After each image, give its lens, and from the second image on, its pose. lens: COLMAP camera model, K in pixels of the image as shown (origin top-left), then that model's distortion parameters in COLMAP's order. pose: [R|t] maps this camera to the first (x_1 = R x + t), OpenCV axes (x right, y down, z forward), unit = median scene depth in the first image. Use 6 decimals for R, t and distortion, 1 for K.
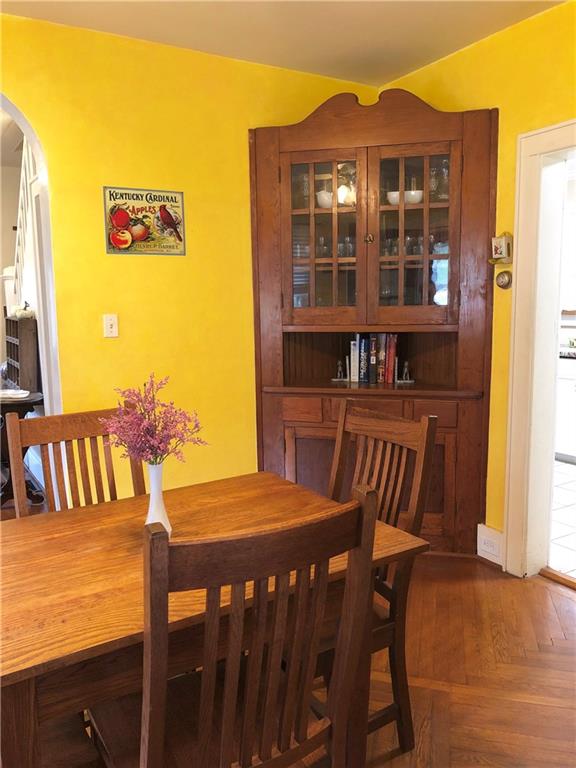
lens RADIAL K [[629.3, 0, 288.7], [0, 629.3, 382.8], [0, 0, 1]] dist [0.018641, -0.029299]
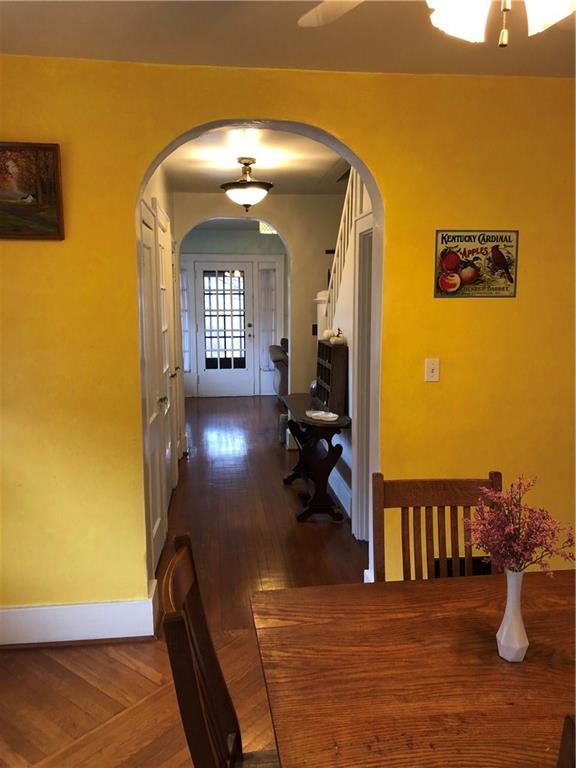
lens RADIAL K [[629.3, 0, 288.6], [0, 629.3, 385.1], [0, 0, 1]] dist [0.018641, -0.029299]
pose [[0.910106, 0.067785, -0.408794, -0.082824], [-0.063940, 0.997687, 0.023083, -0.075936], [0.409413, 0.005130, 0.912335, 0.010083]]
